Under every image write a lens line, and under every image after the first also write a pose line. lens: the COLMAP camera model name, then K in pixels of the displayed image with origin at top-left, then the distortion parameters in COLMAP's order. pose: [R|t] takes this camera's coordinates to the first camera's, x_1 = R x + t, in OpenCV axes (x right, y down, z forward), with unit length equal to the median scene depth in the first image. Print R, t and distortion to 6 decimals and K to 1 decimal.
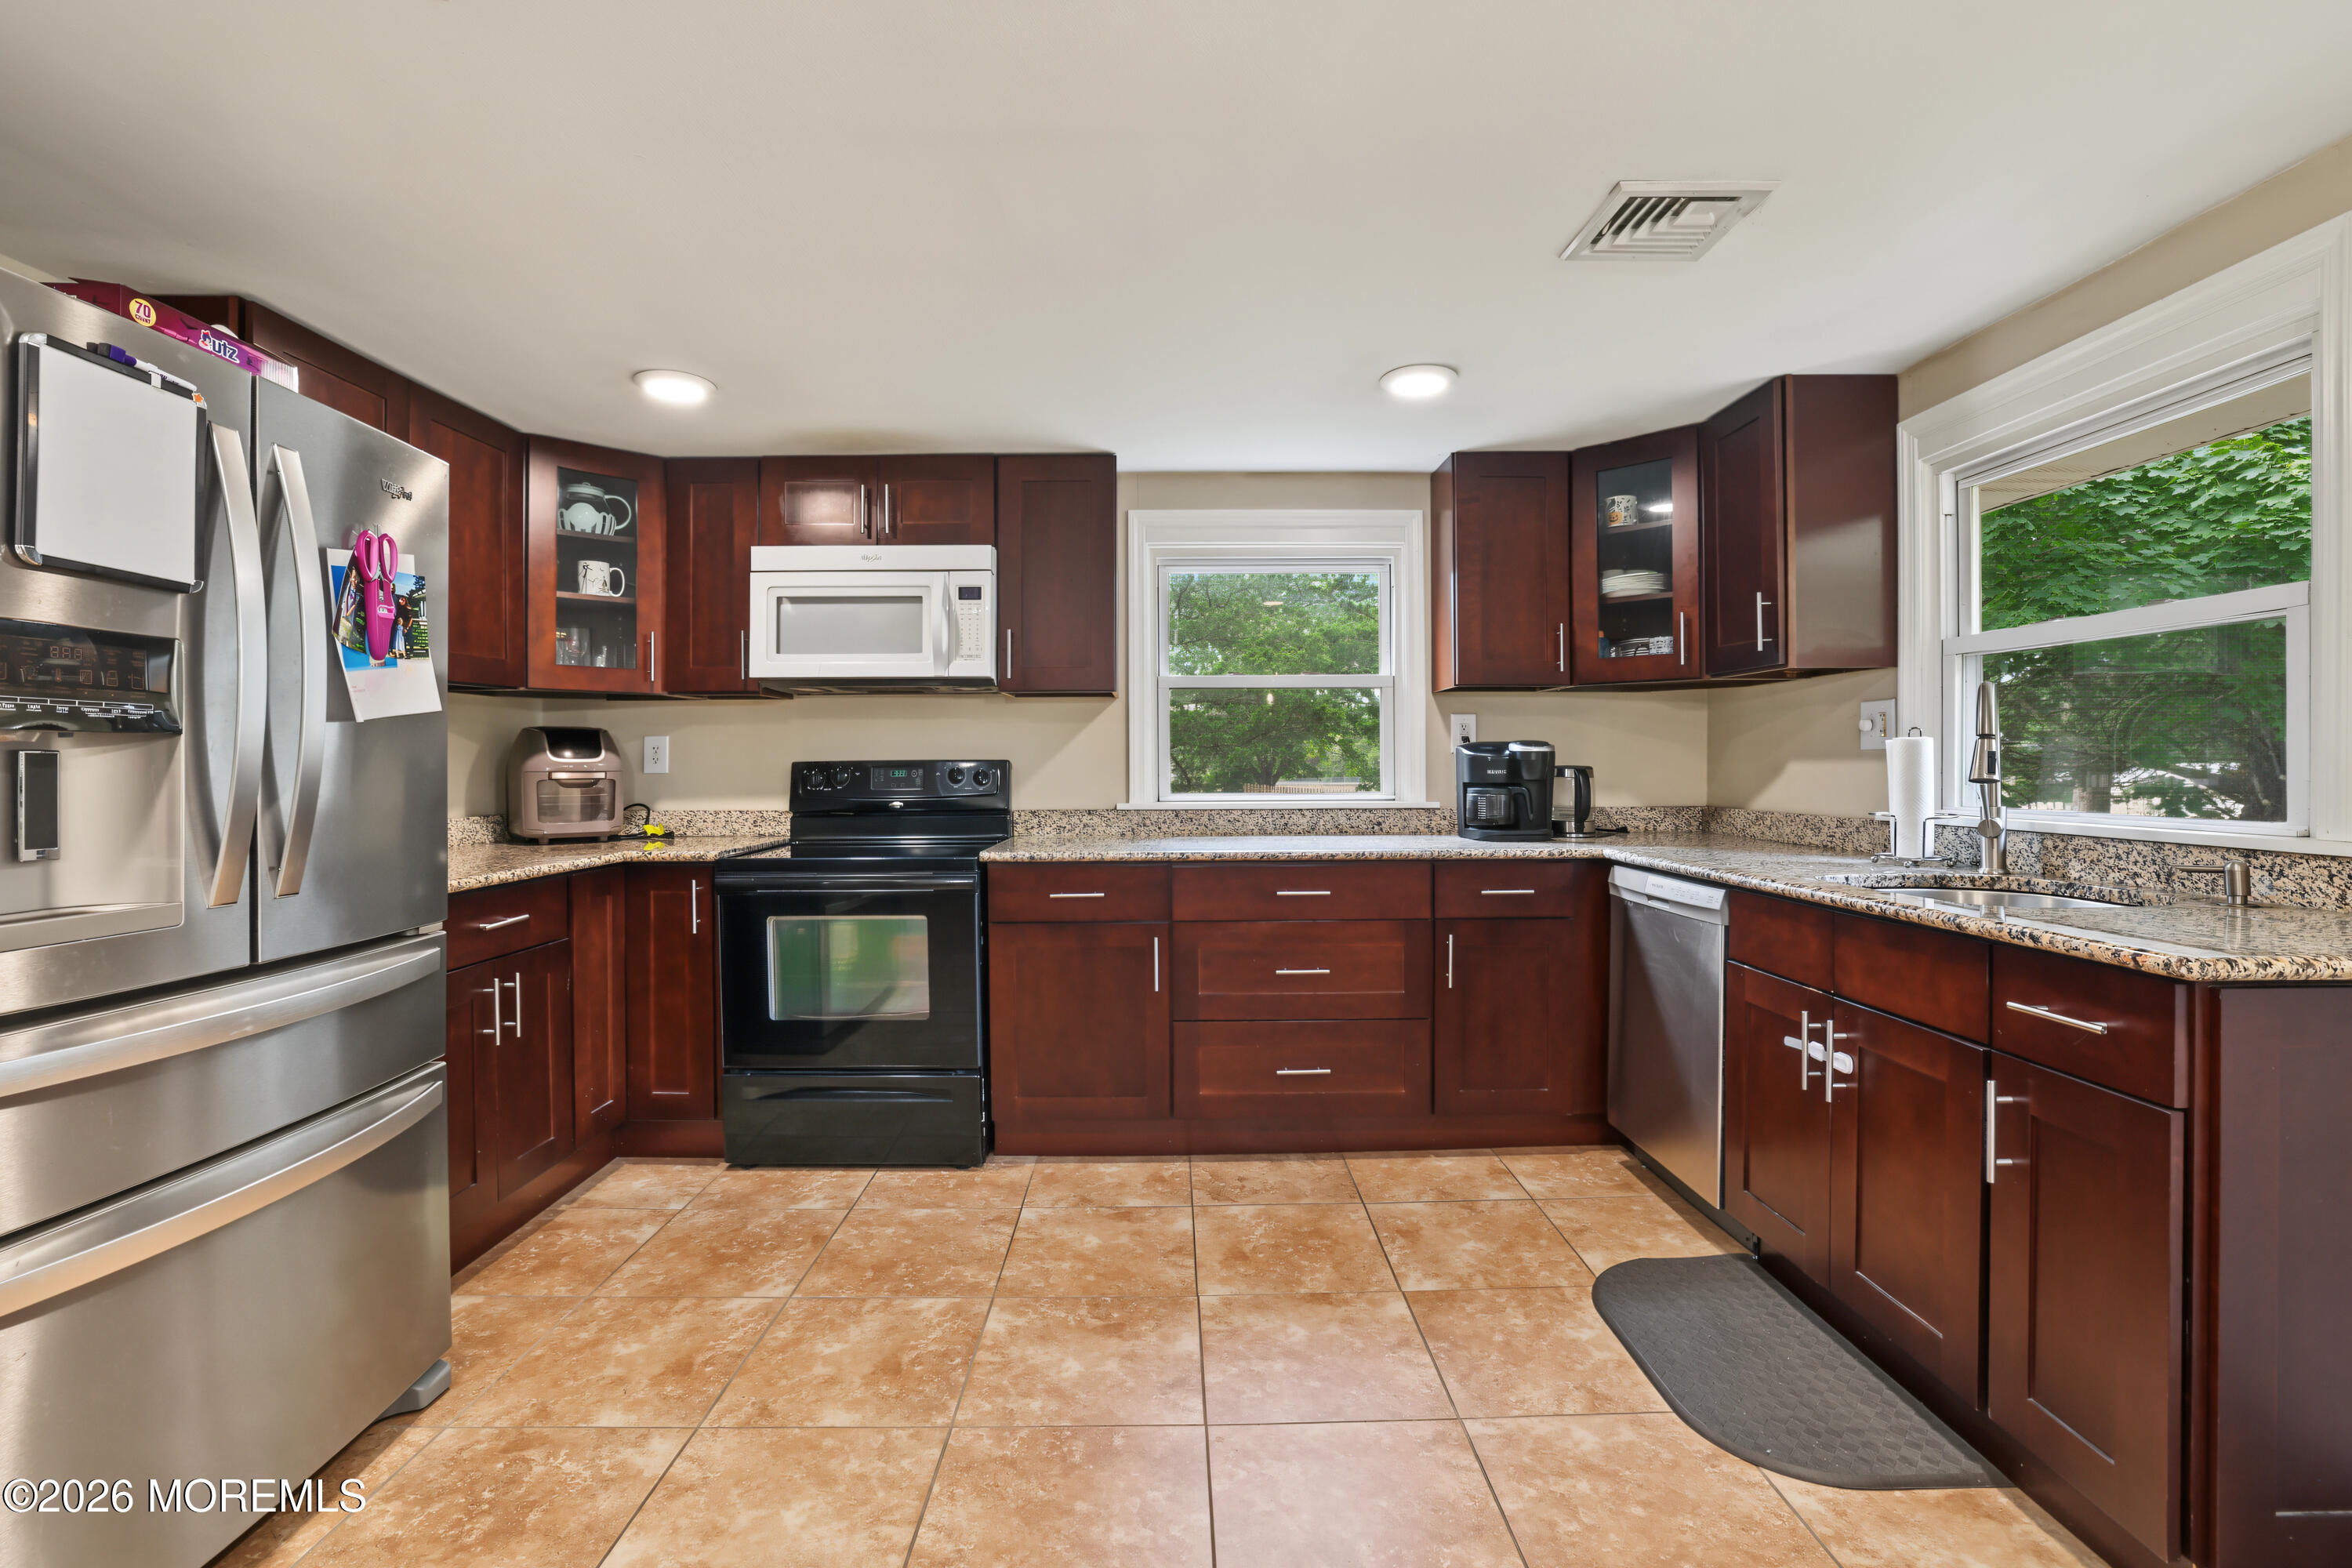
lens RADIAL K [[1036.7, 0, 1179.5], [0, 1036.7, 761.7], [0, 0, 1]] dist [-0.043108, 0.018874]
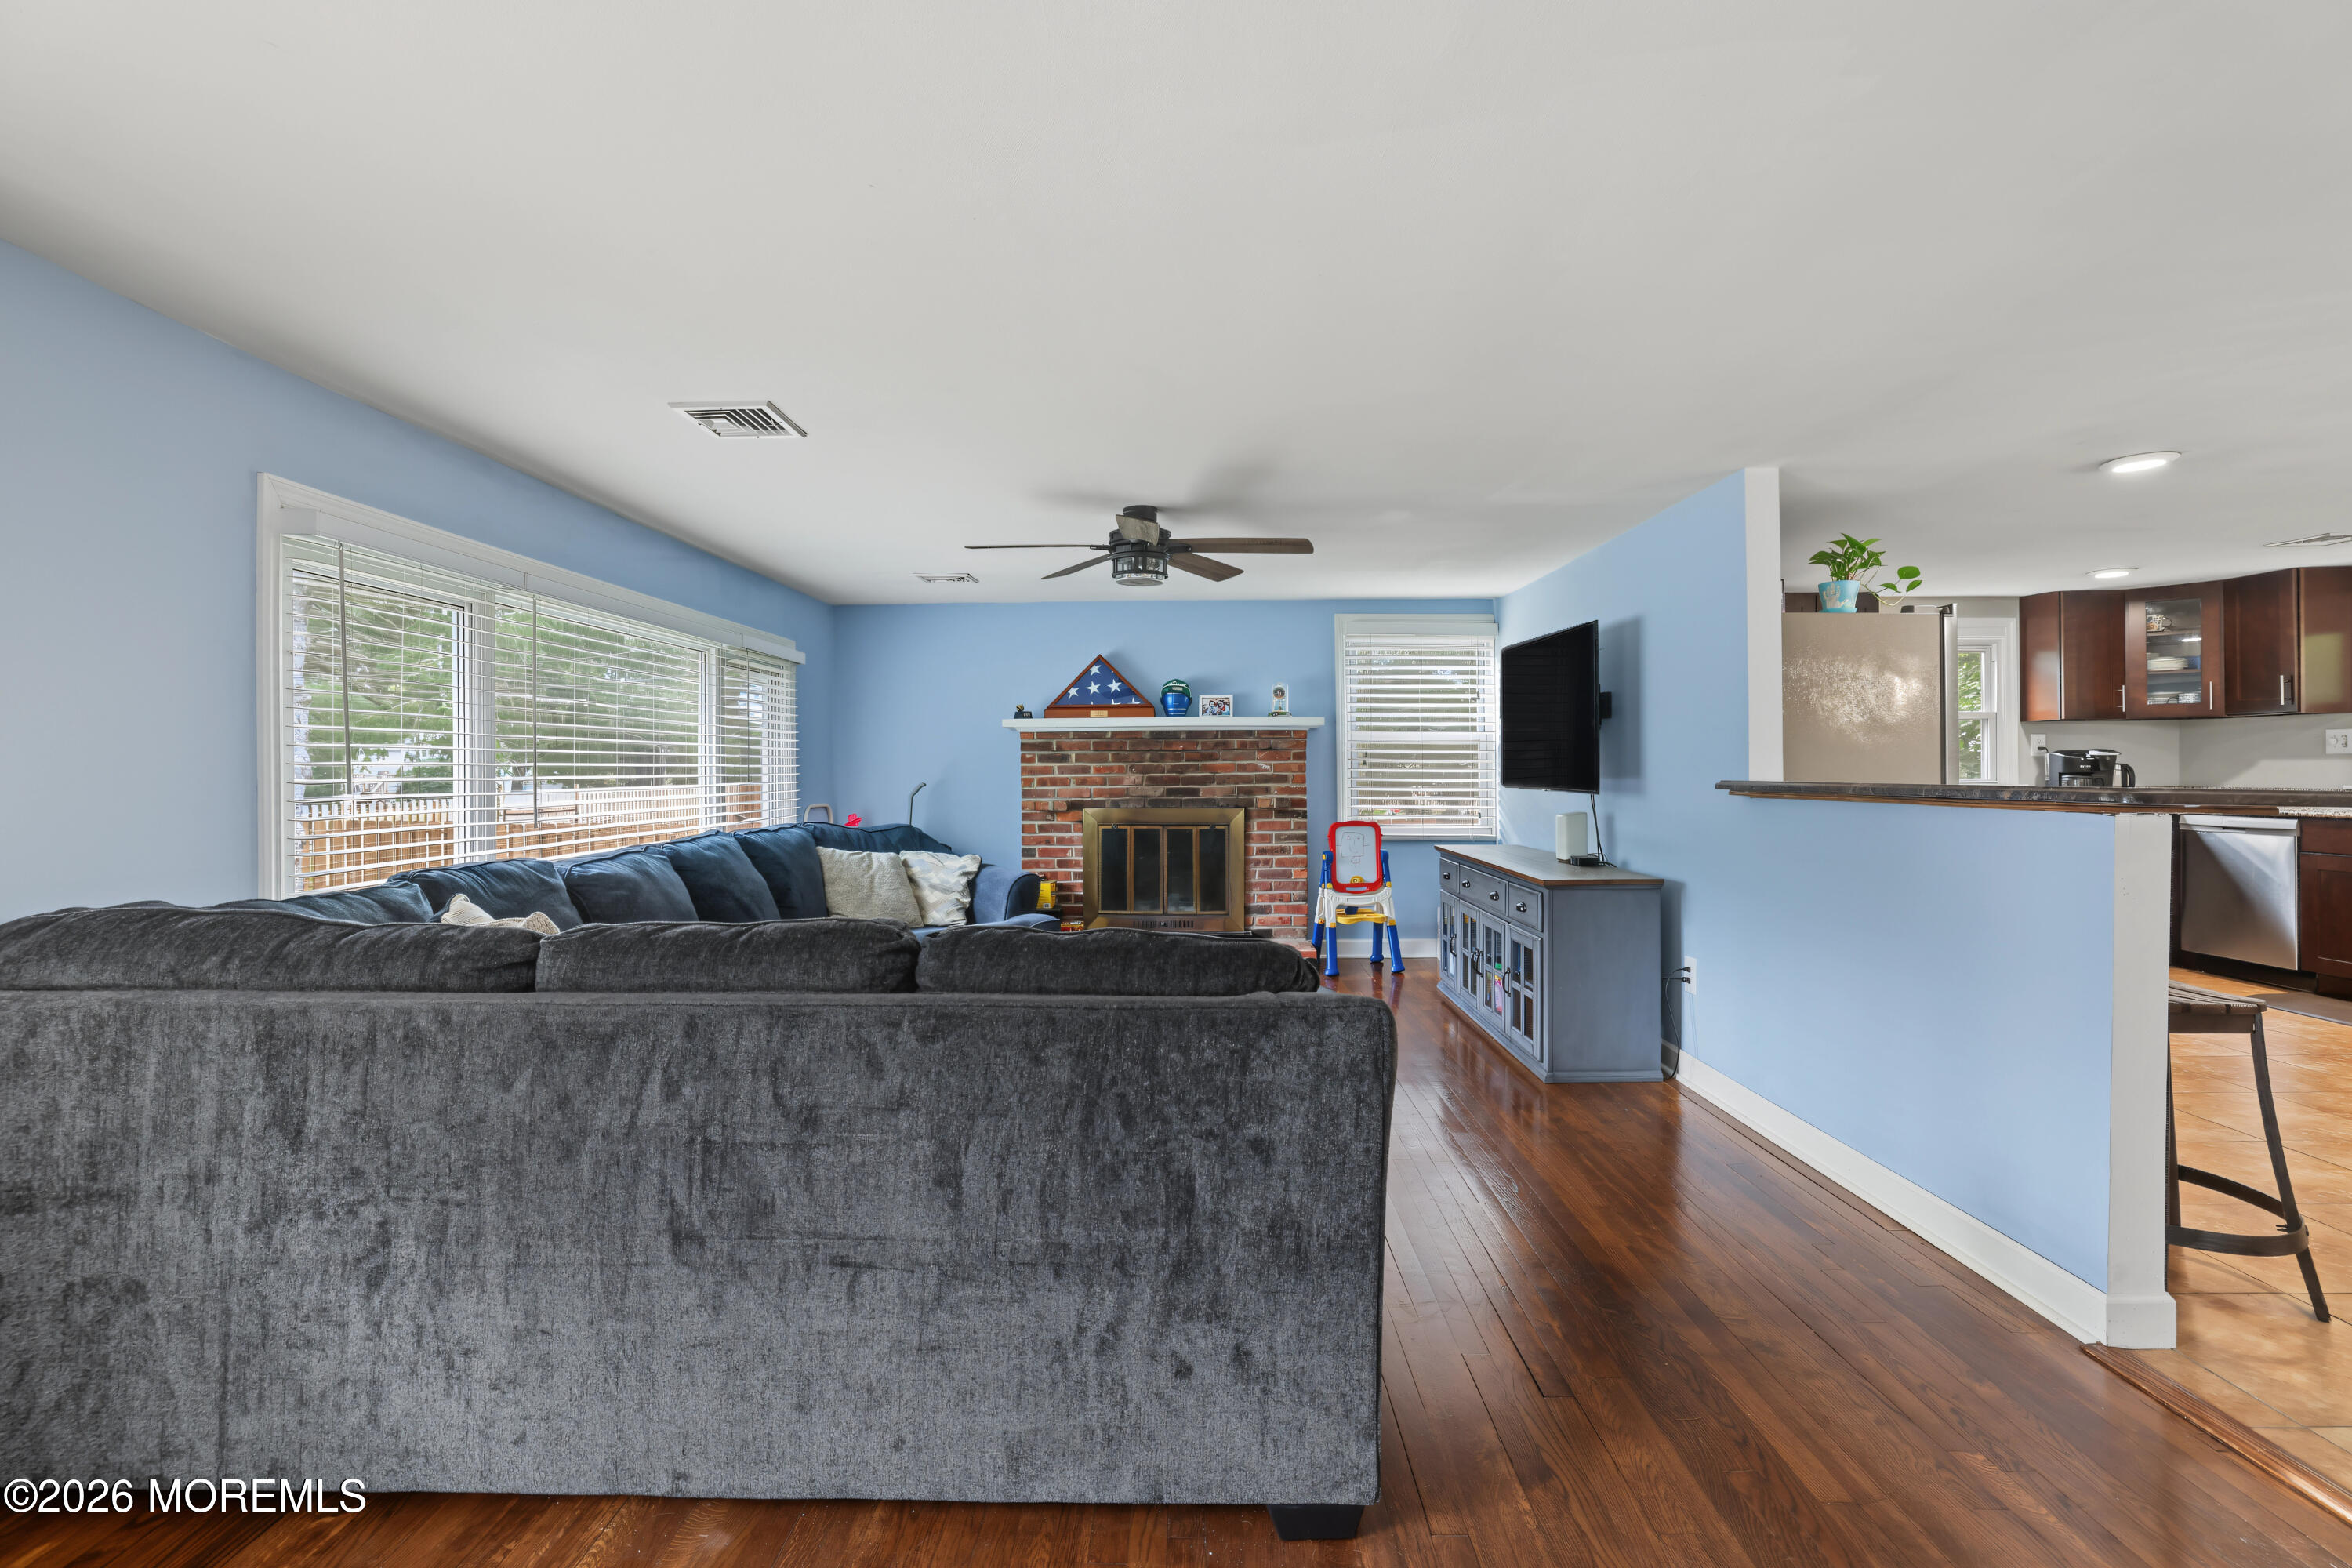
lens RADIAL K [[1049.0, 0, 1171.0], [0, 1049.0, 763.1], [0, 0, 1]] dist [-0.049152, 0.020470]
pose [[0.999749, -0.002334, -0.022268, -1.416263], [0.002327, 0.999997, -0.000344, 0.001242], [0.022269, 0.000292, 0.999752, -0.941697]]
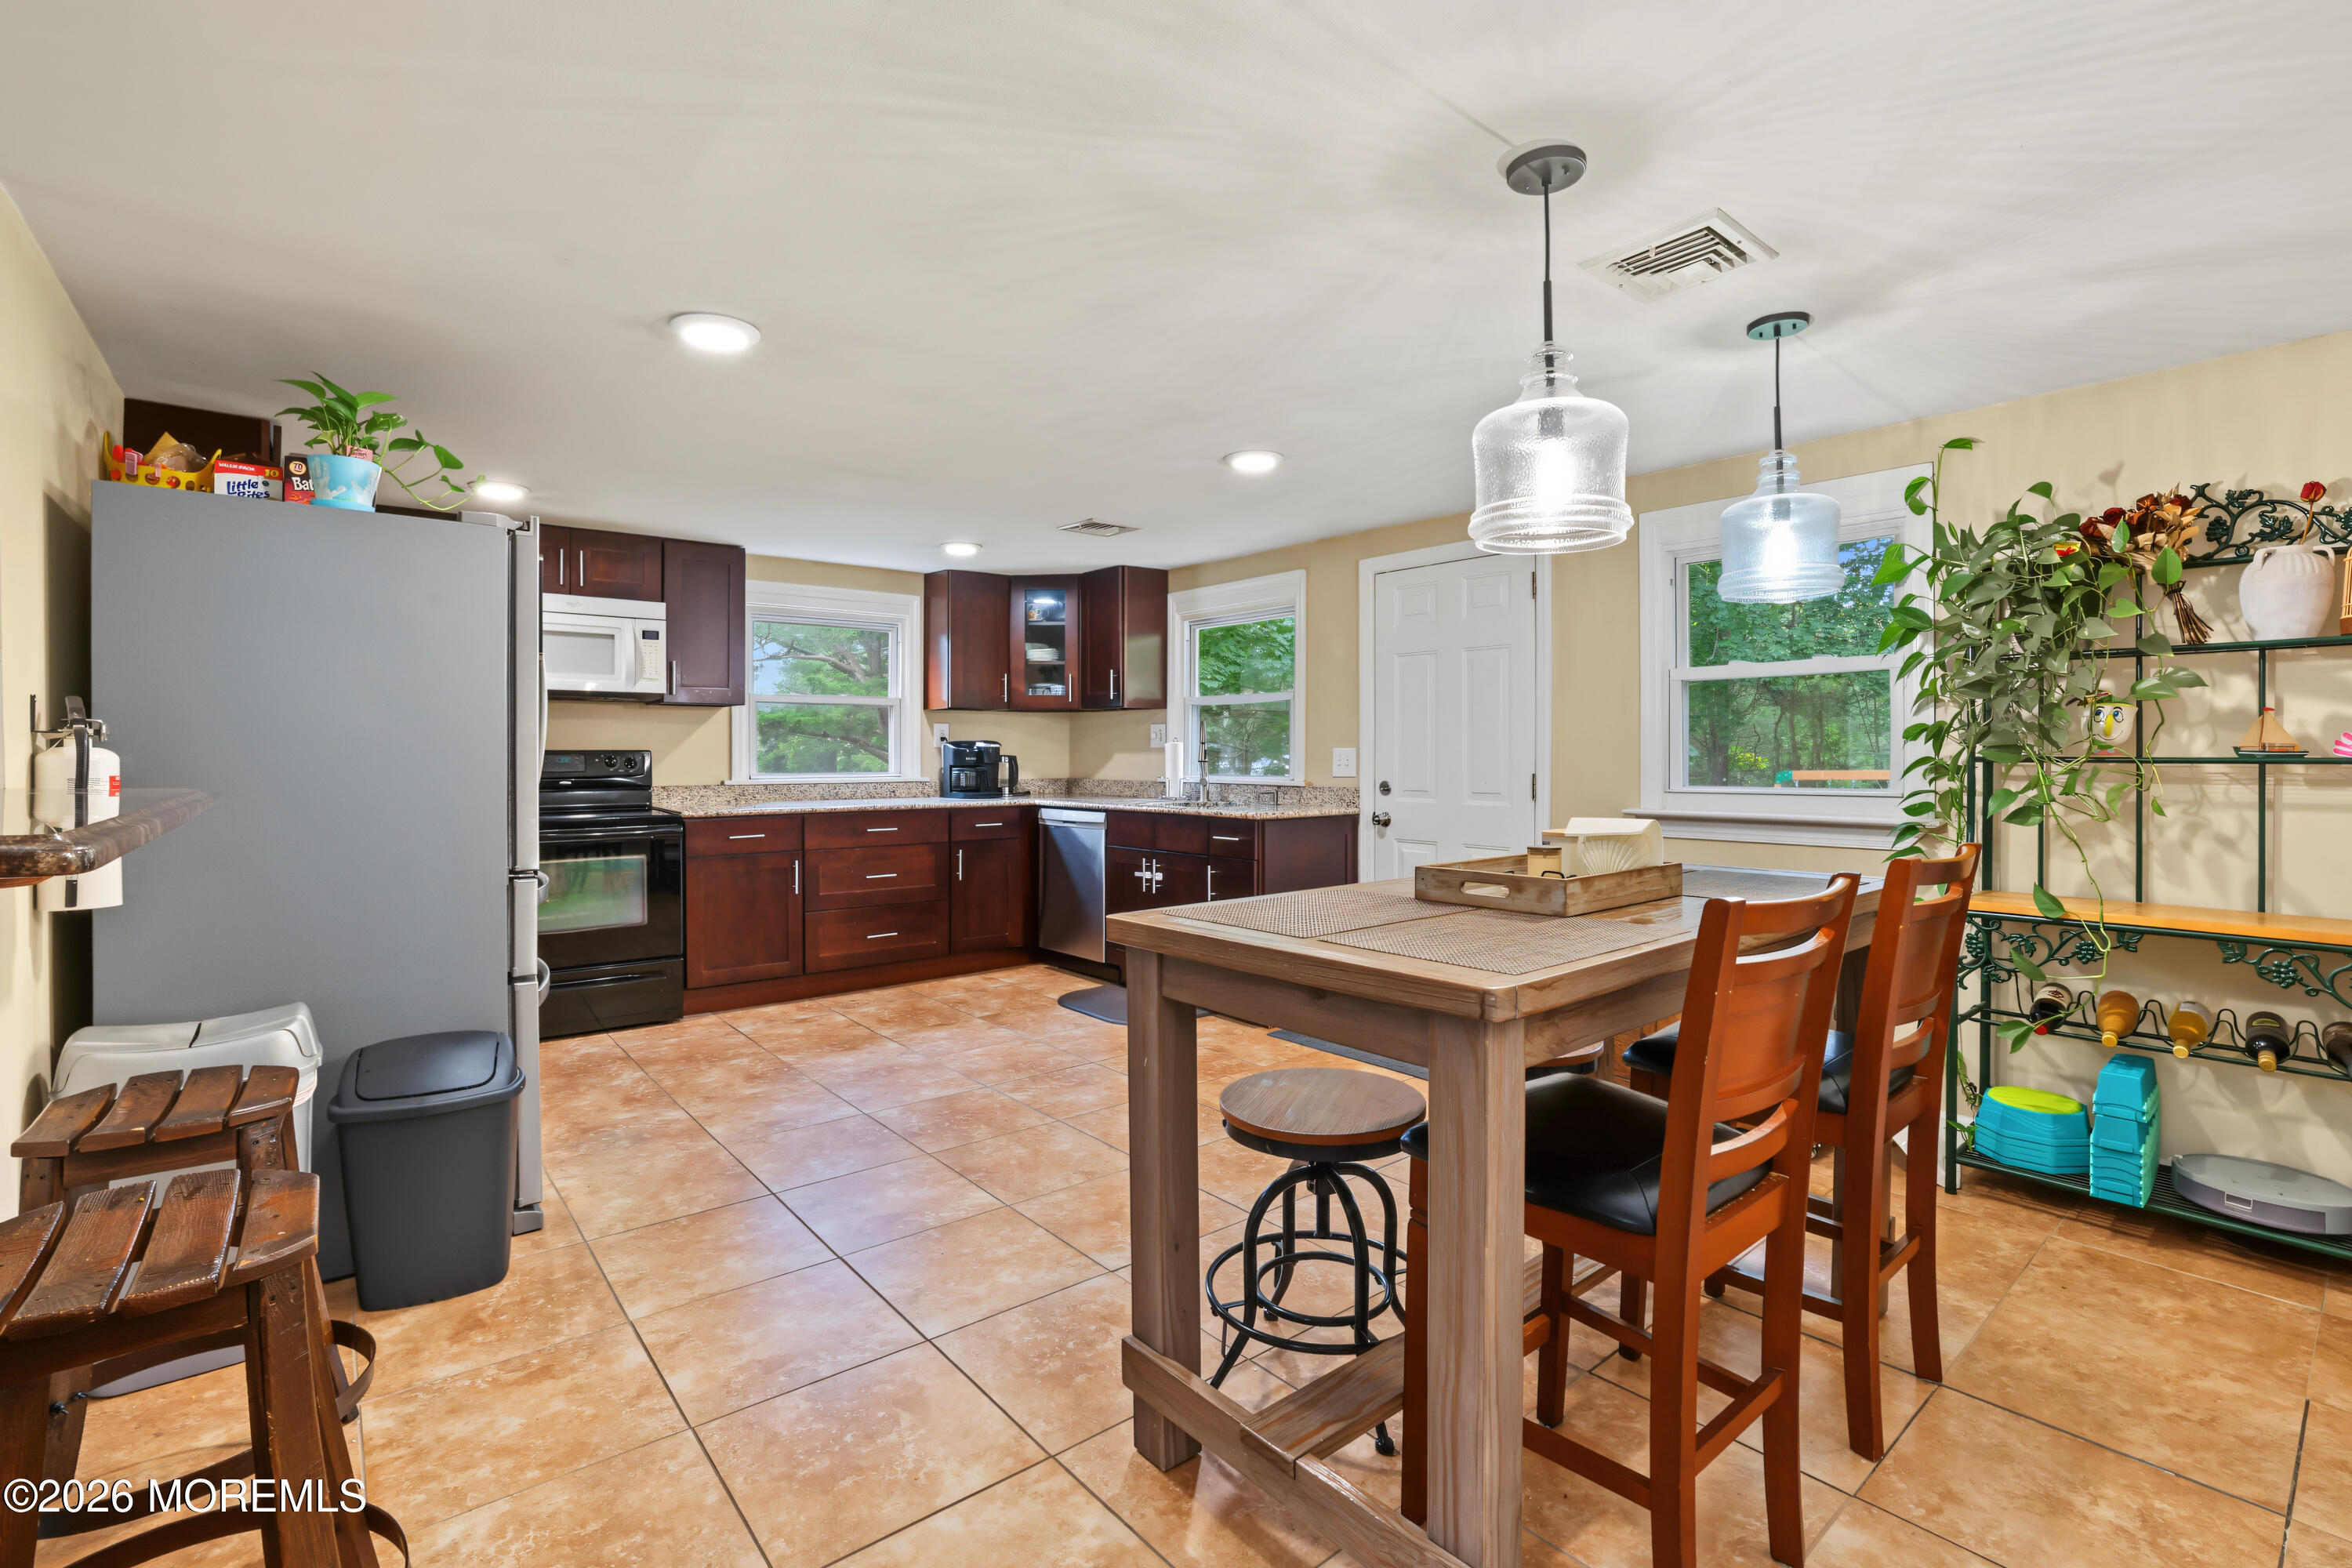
lens RADIAL K [[1065.9, 0, 1182.2], [0, 1065.9, 762.1], [0, 0, 1]] dist [-0.057370, 0.023135]
pose [[0.774680, -0.001938, 0.632350, -0.599832], [-0.005019, 0.999945, 0.009214, -0.002581], [-0.632333, -0.010311, 0.774628, -0.659447]]
